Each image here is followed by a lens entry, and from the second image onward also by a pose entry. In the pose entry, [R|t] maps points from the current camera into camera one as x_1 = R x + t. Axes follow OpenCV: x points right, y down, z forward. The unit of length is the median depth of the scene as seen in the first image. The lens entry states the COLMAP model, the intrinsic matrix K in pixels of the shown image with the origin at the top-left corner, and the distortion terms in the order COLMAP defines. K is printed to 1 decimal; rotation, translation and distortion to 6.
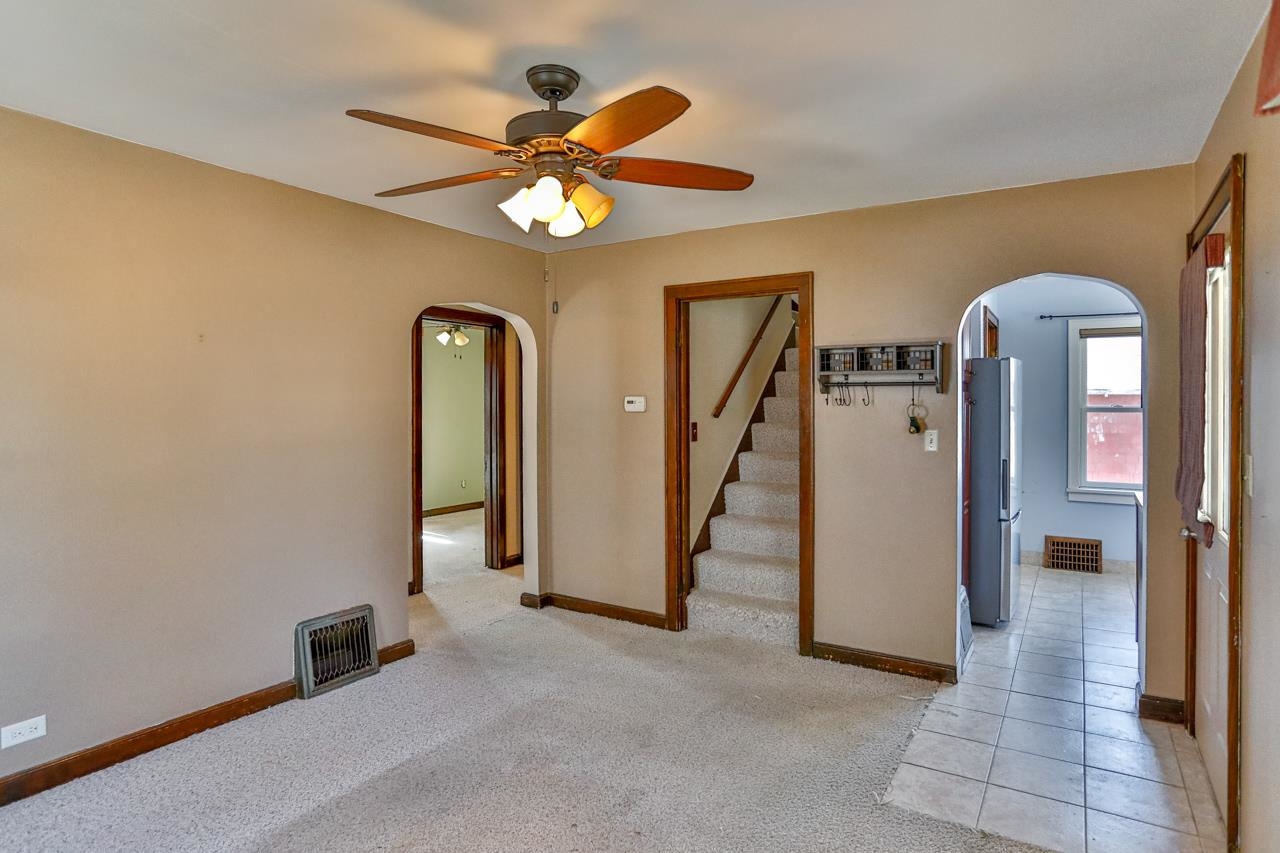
lens RADIAL K [[688.1, 0, 620.4], [0, 688.1, 406.2], [0, 0, 1]] dist [-0.024774, 0.011209]
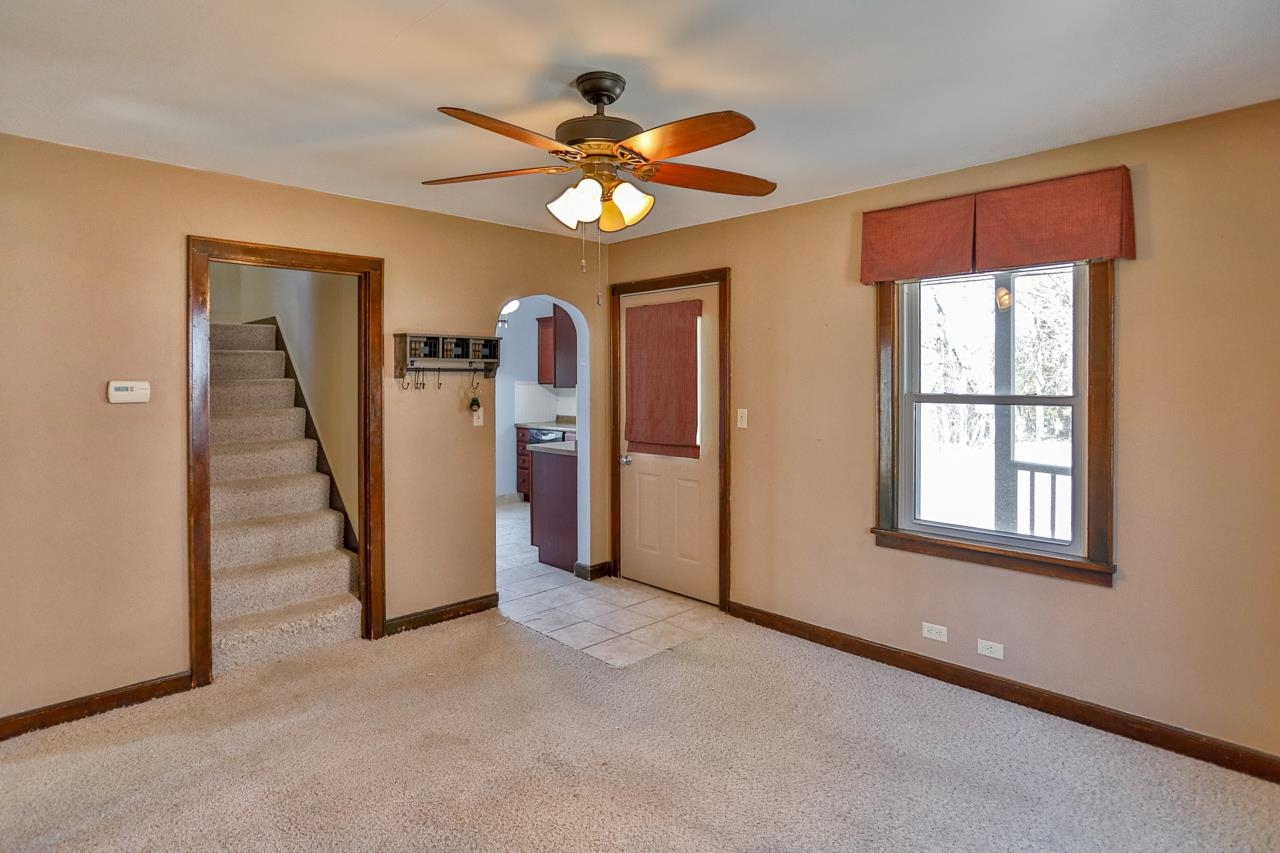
lens RADIAL K [[688.1, 0, 646.8], [0, 688.1, 382.1], [0, 0, 1]] dist [-0.024774, 0.011209]
pose [[0.231084, -0.002673, 0.972930, -0.549043], [0.010739, 0.999942, 0.000197, -0.007427], [-0.972875, 0.010402, 0.231099, 0.339402]]
